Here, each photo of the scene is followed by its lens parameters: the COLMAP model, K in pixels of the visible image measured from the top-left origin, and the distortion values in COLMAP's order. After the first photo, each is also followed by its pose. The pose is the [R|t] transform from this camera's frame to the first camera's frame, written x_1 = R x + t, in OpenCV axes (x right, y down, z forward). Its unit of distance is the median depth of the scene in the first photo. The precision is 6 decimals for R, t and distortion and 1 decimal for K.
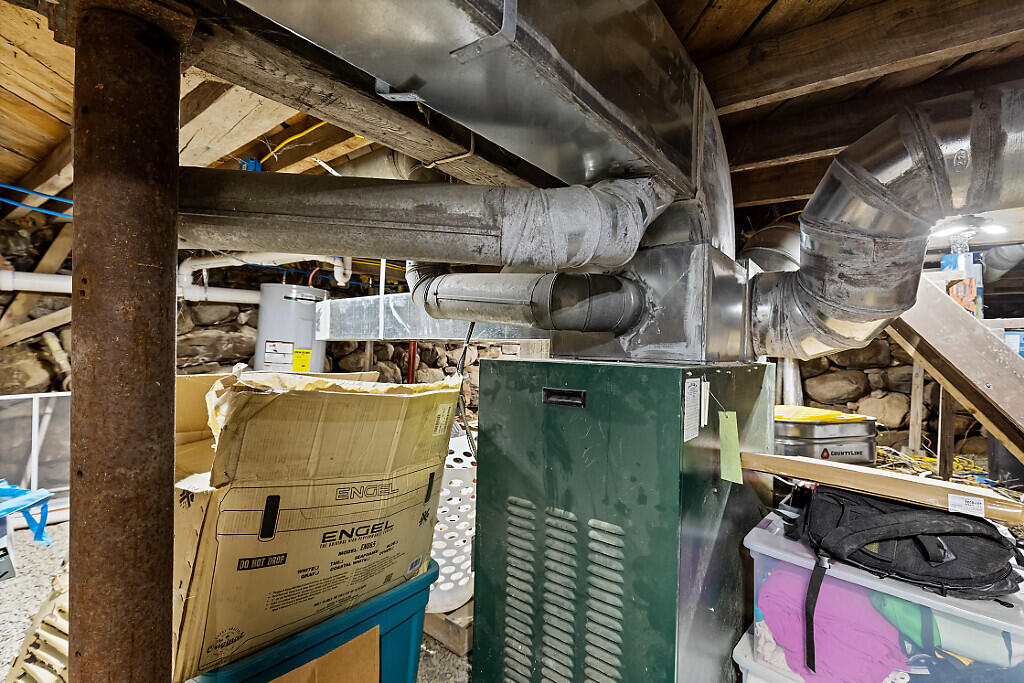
lens RADIAL K [[457.6, 0, 511.0], [0, 457.6, 339.6], [0, 0, 1]] dist [-0.004710, -0.000012]
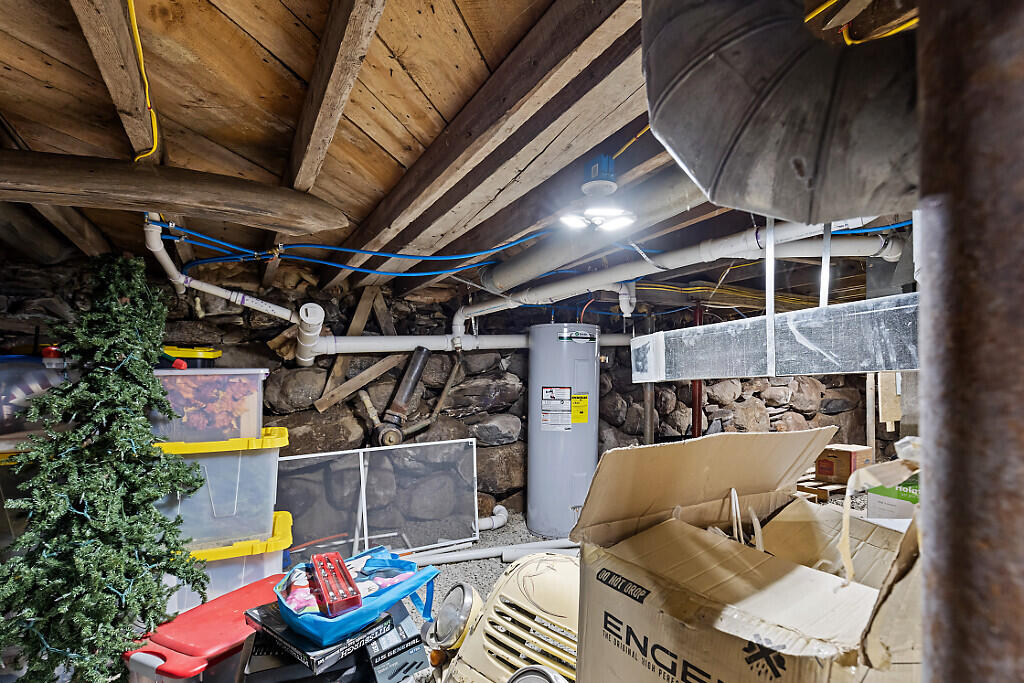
lens RADIAL K [[457.6, 0, 491.8], [0, 457.6, 391.2], [0, 0, 1]] dist [-0.004710, -0.000012]
pose [[0.919122, -0.052077, -0.390517, -0.303637], [0.064837, 0.997704, 0.019551, -0.015001], [0.388602, -0.043290, 0.920388, 0.125296]]
